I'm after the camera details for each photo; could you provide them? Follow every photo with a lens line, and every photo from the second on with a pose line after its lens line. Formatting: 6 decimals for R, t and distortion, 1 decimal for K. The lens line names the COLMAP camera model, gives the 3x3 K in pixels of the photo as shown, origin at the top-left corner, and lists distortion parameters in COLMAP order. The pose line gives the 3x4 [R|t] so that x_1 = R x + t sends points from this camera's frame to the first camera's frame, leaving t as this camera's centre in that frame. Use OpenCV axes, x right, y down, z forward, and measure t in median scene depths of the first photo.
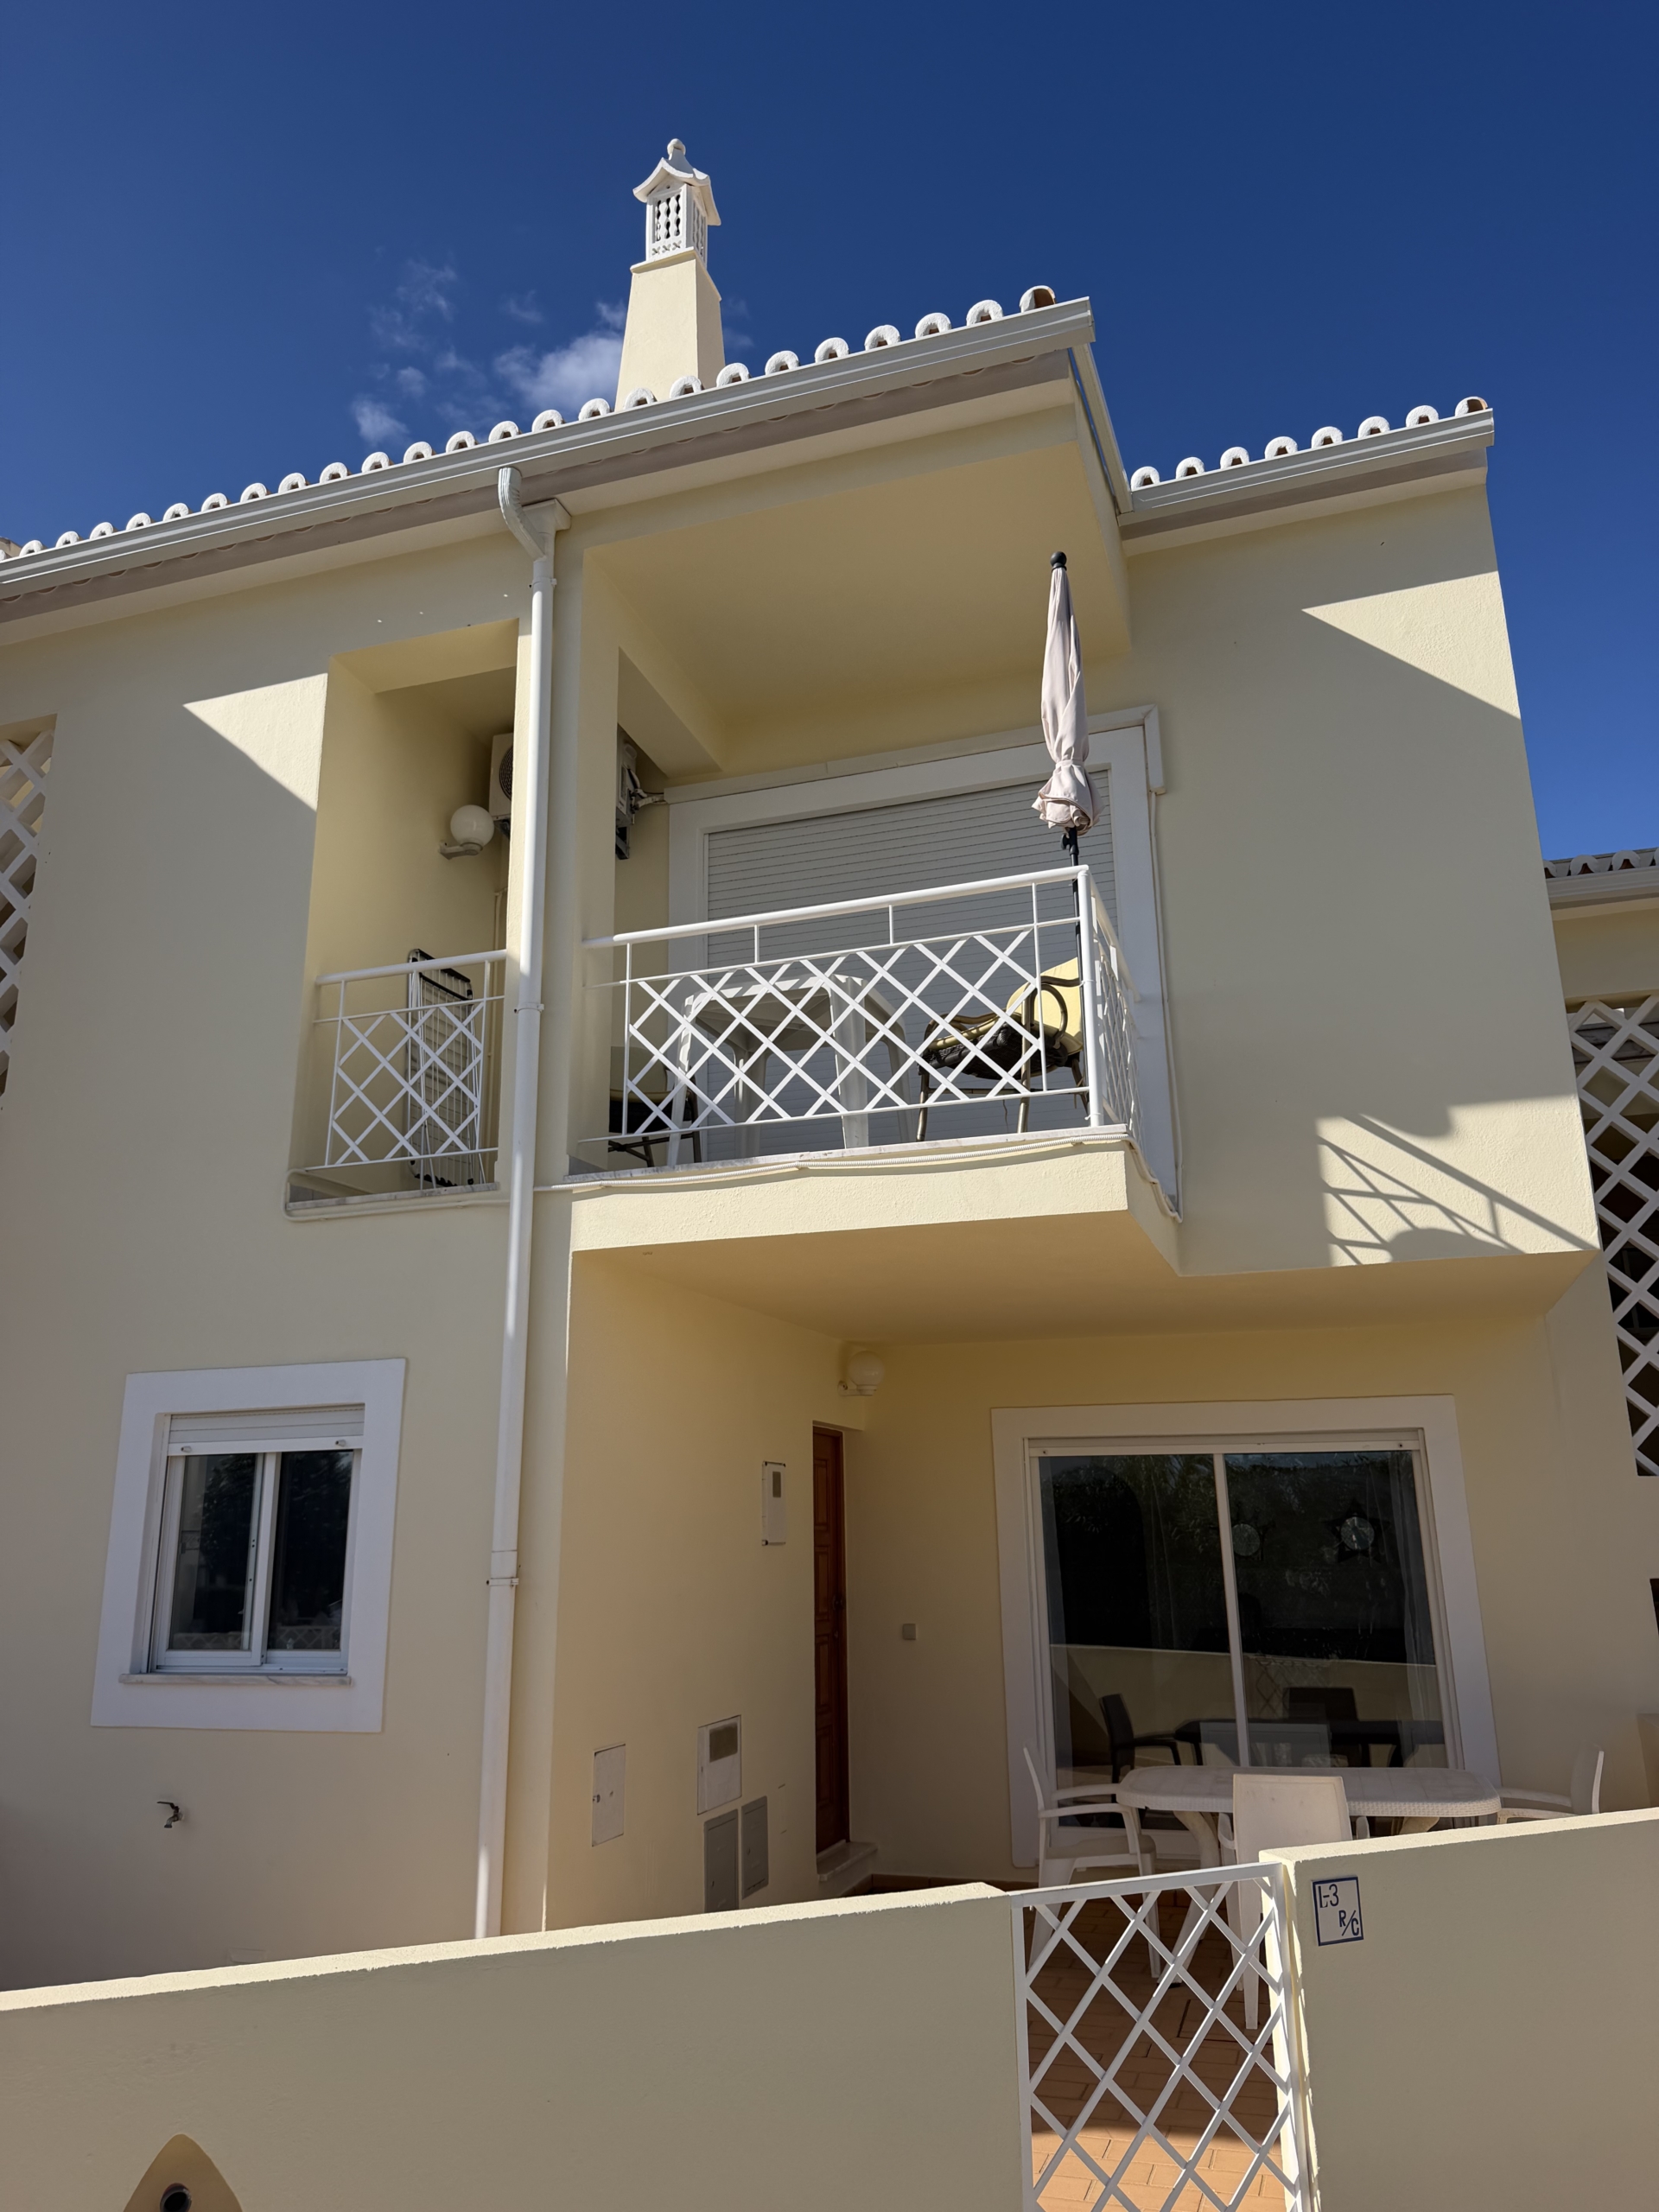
lens RADIAL K [[1522.2, 0, 829.5], [0, 1522.2, 1106.0], [0, 0, 1]] dist [0.083270, -0.168557]
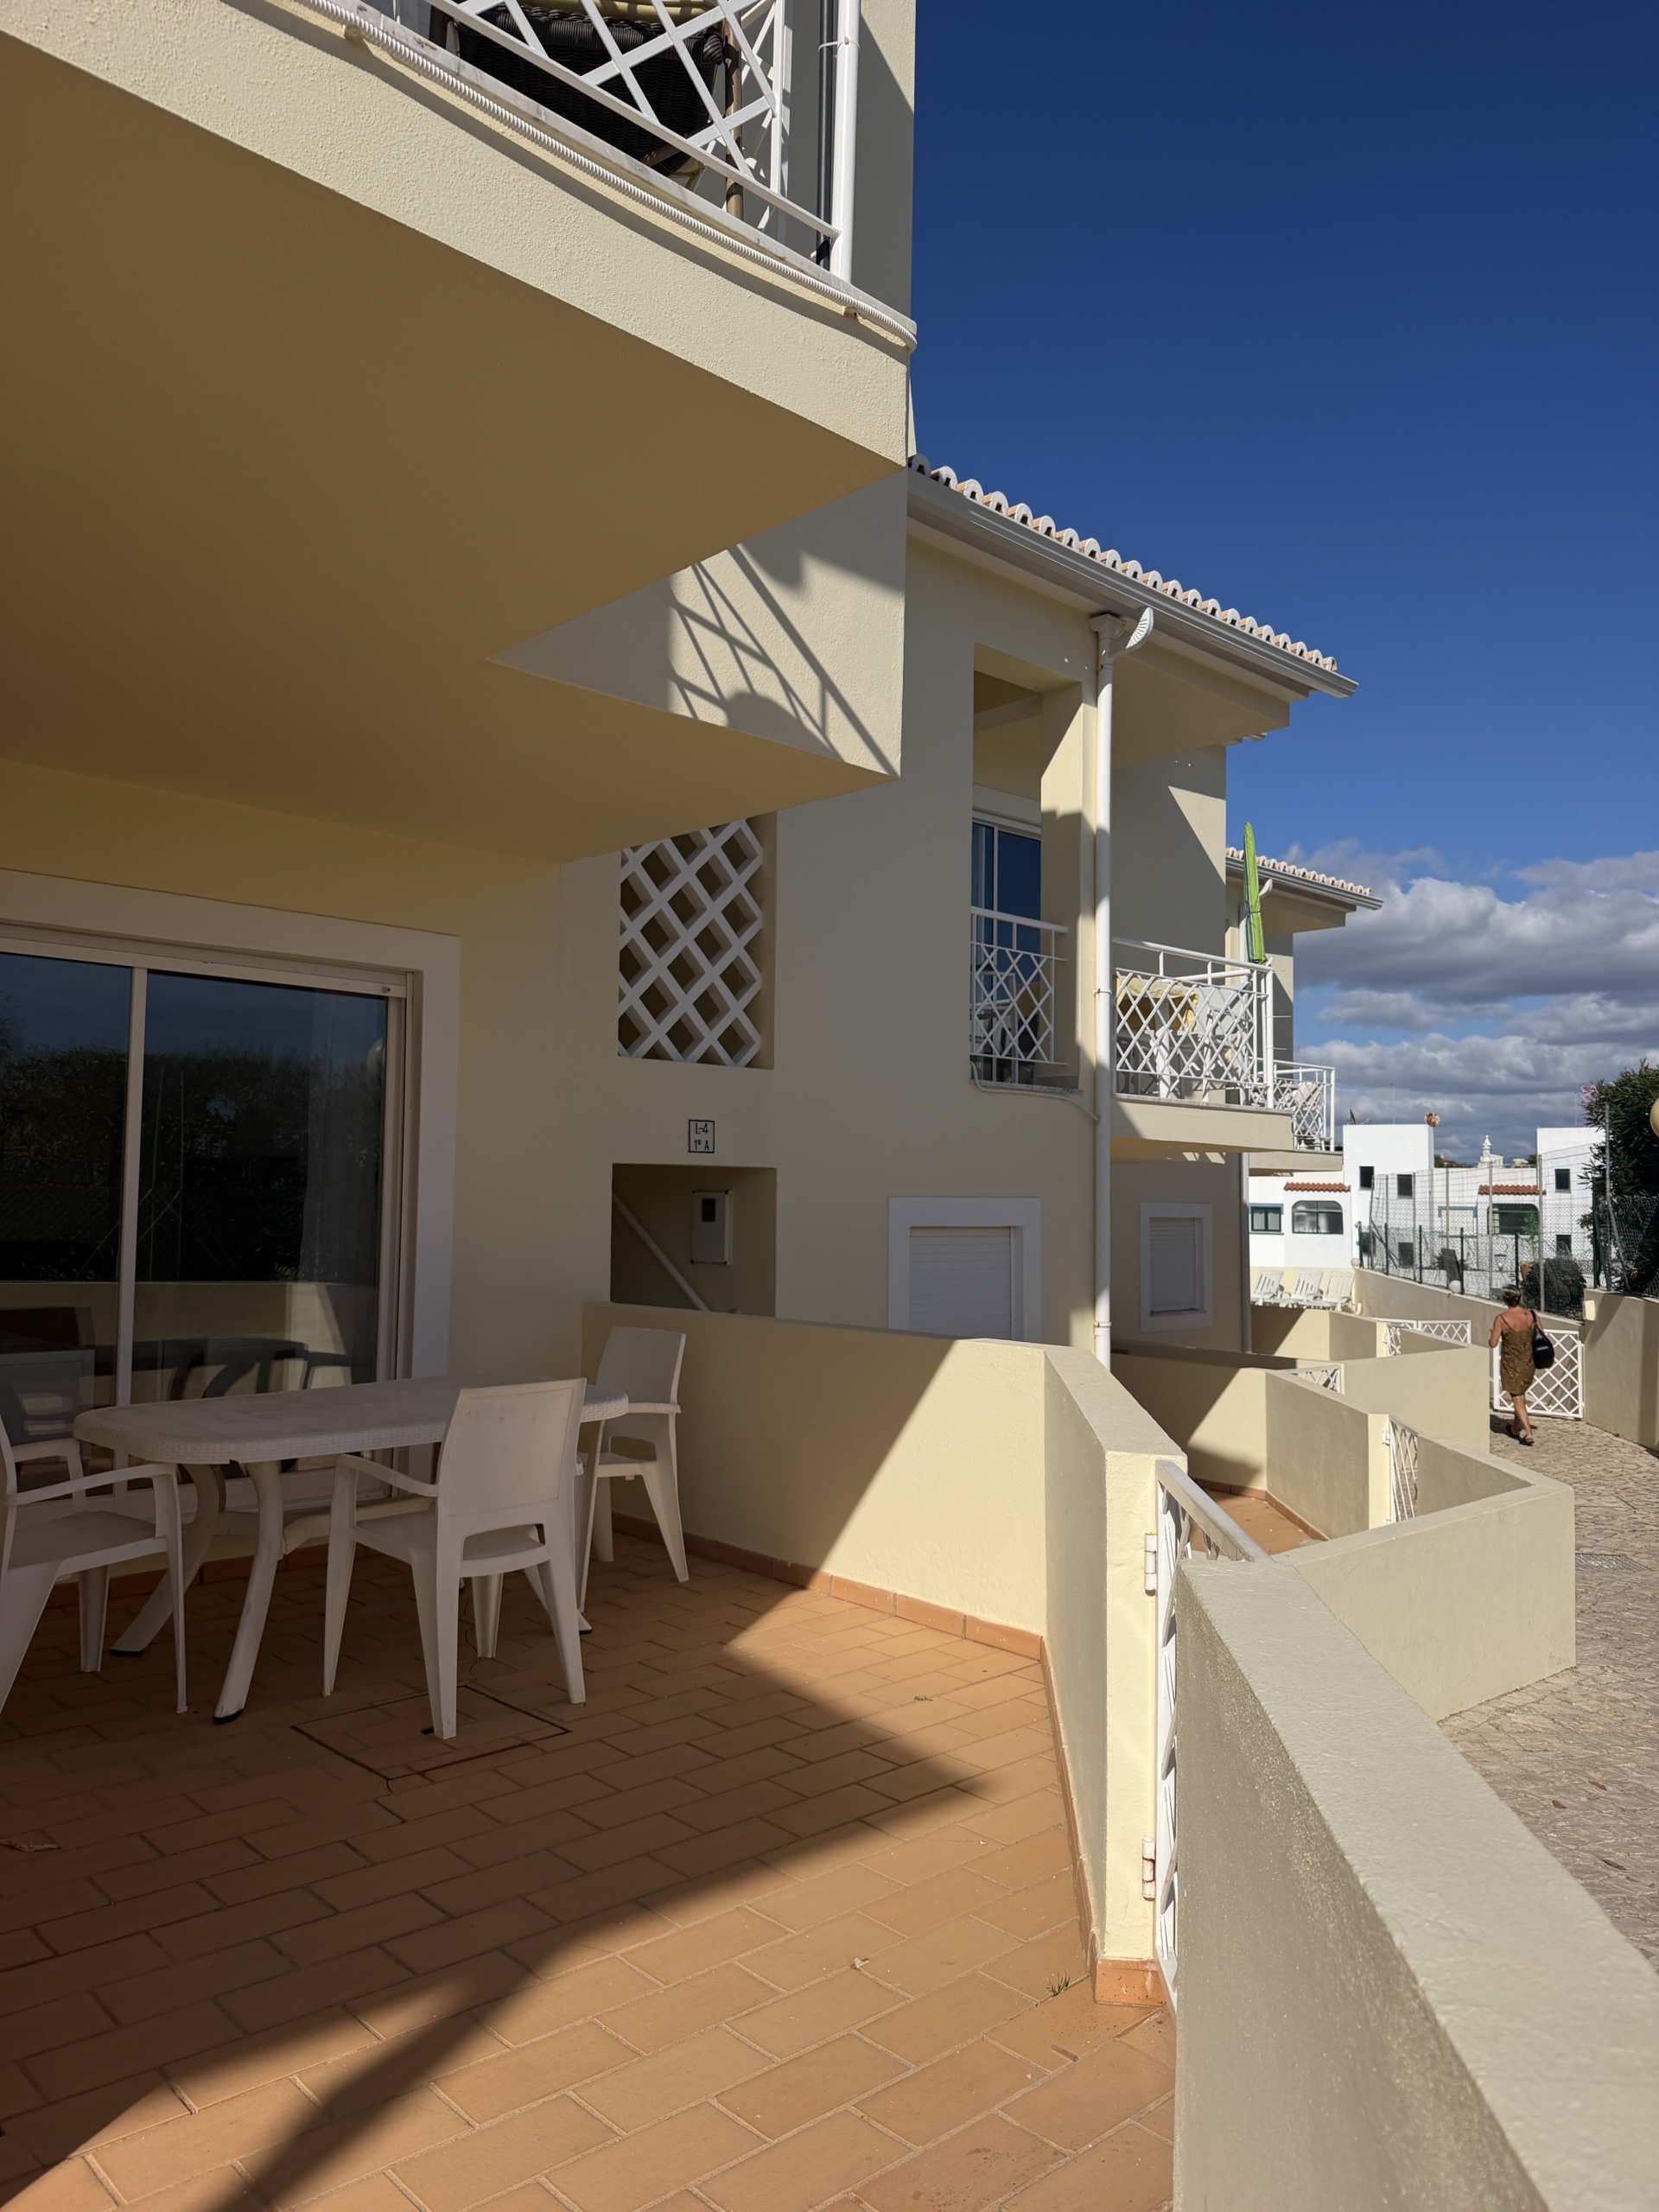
lens RADIAL K [[1527.6, 0, 821.0], [0, 1527.6, 1105.7], [0, 0, 1]] dist [0.146444, -0.263383]
pose [[0.490612, 0.076743, 0.867992, -0.254590], [-0.264839, 0.962125, 0.064628, 0.220697], [-0.830157, -0.261585, 0.492355, 0.546802]]
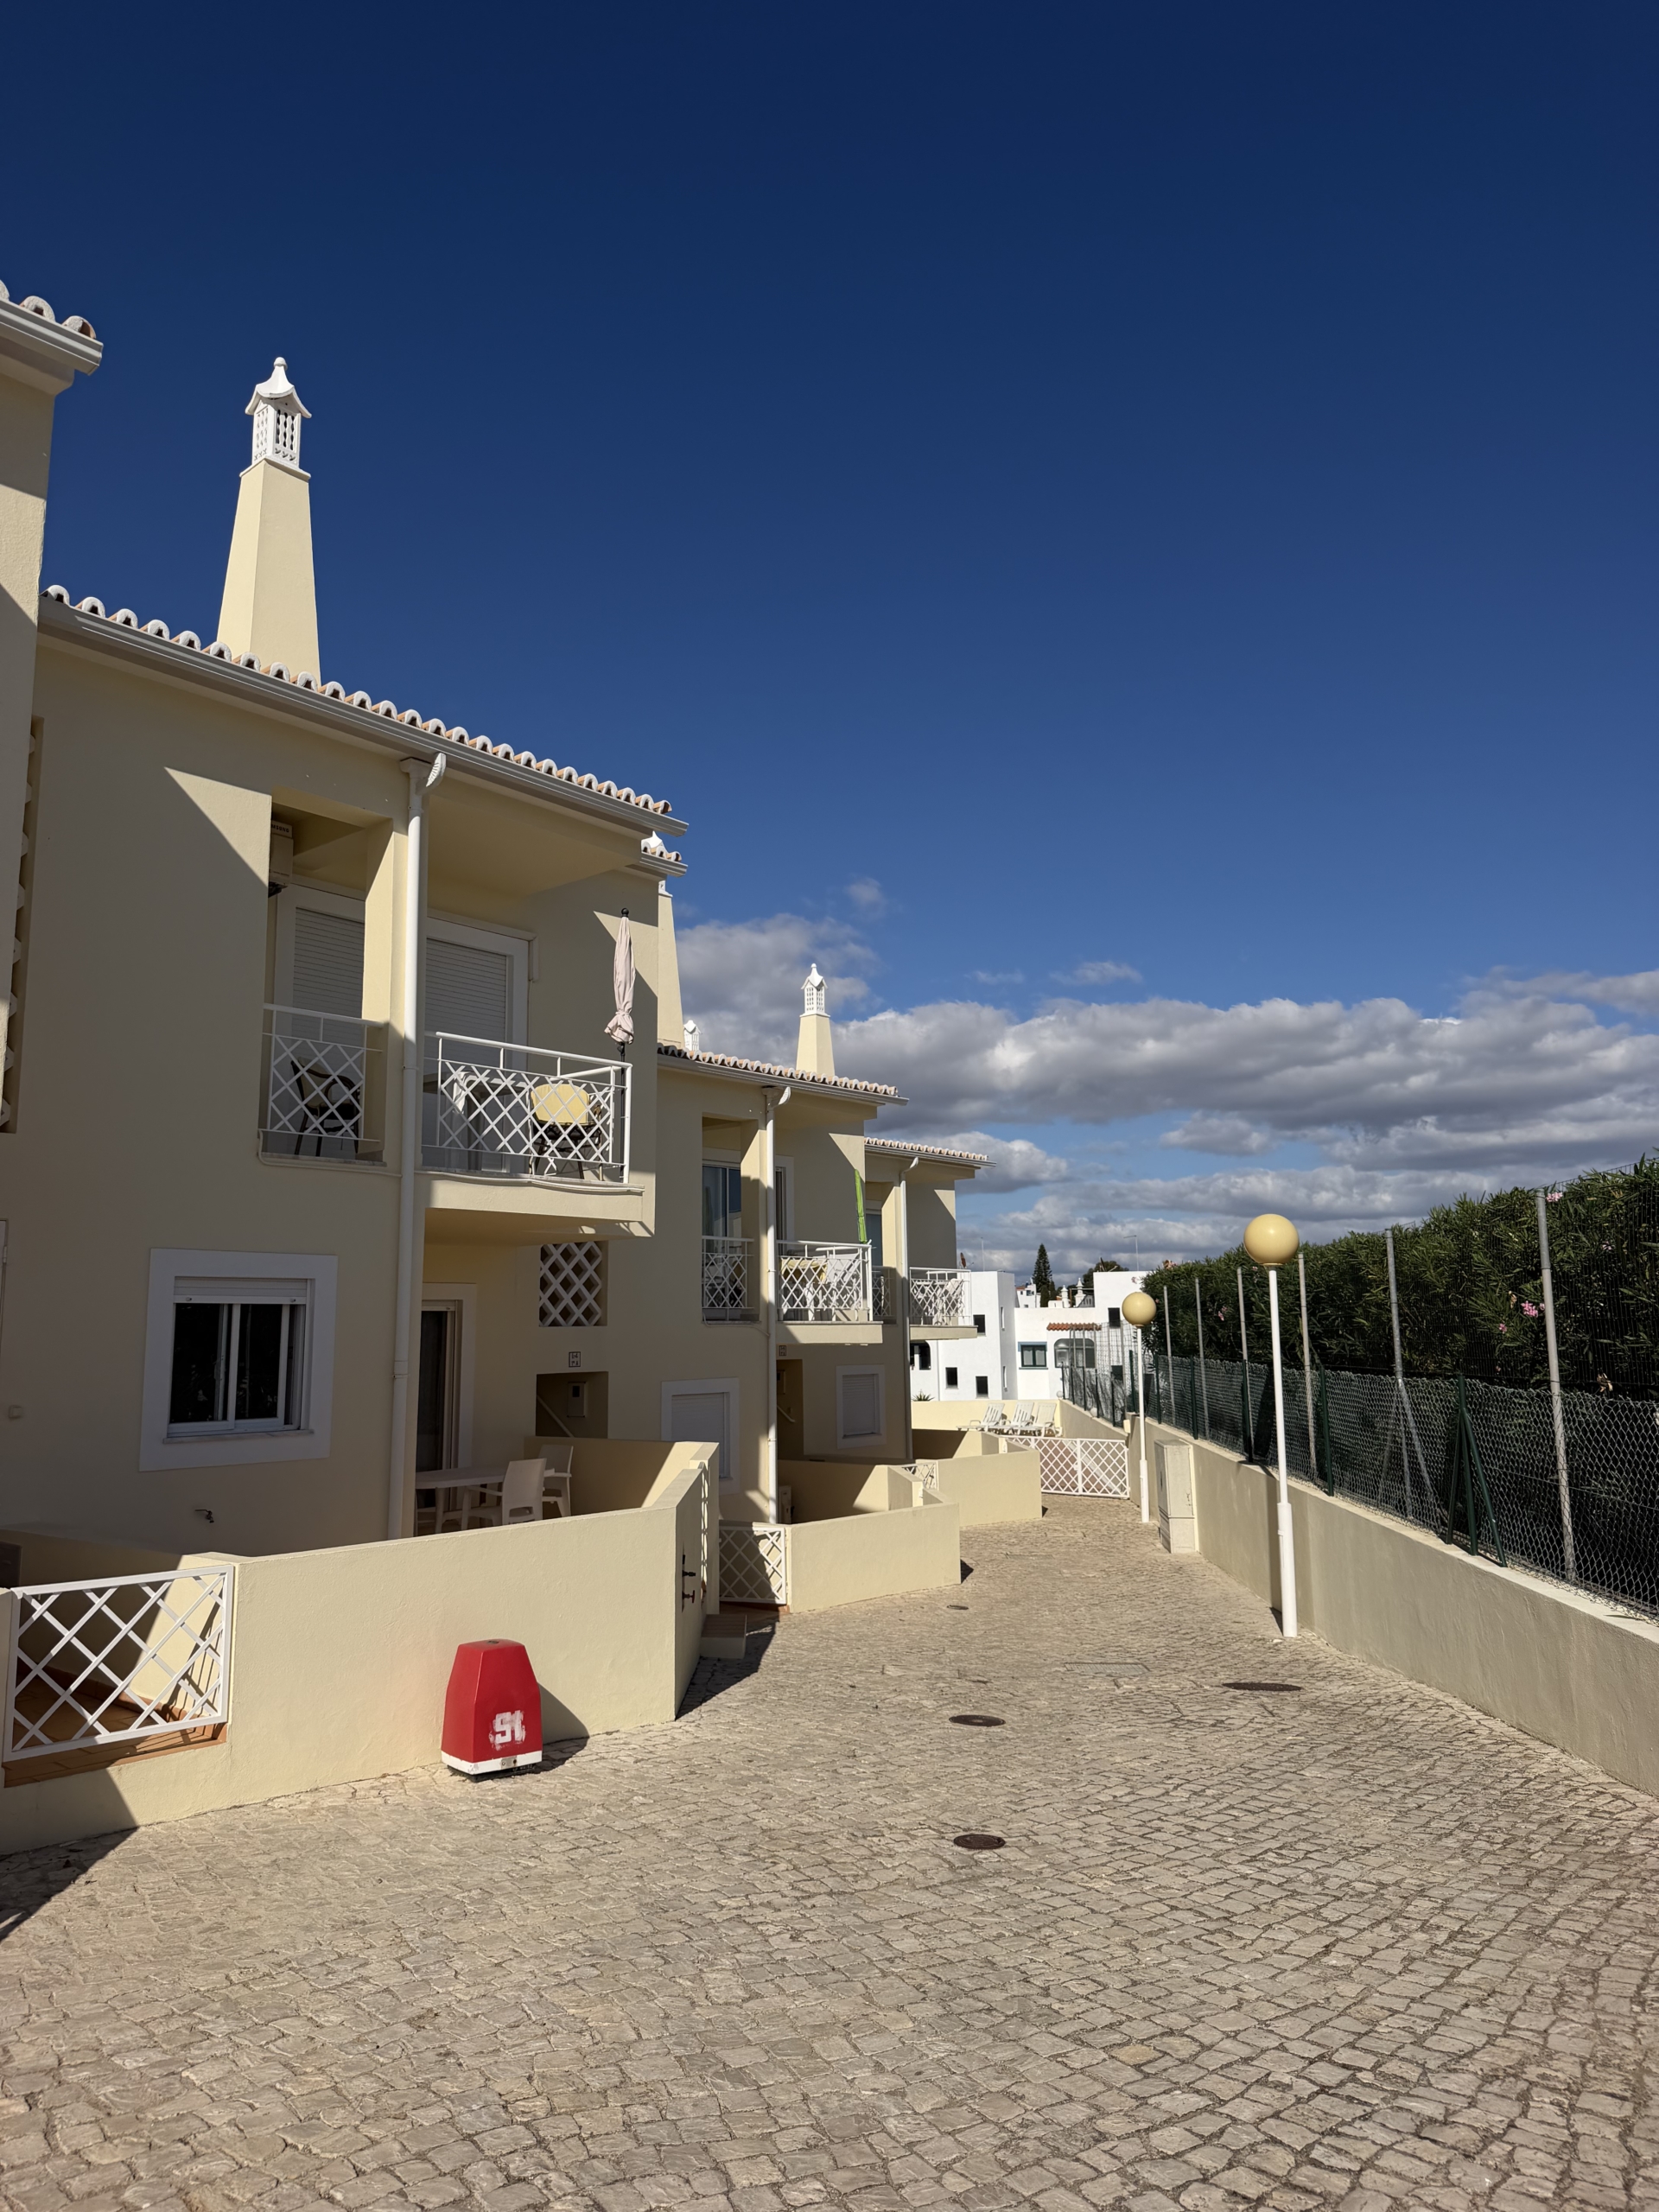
lens RADIAL K [[1563.2, 0, 828.1], [0, 1563.2, 1071.4], [0, 0, 1]] dist [0.151623, -0.210517]
pose [[0.391288, 0.164612, 0.905426, -1.611423], [-0.253060, 0.965189, -0.066115, -0.058157], [-0.884790, -0.203257, 0.419324, -0.209651]]
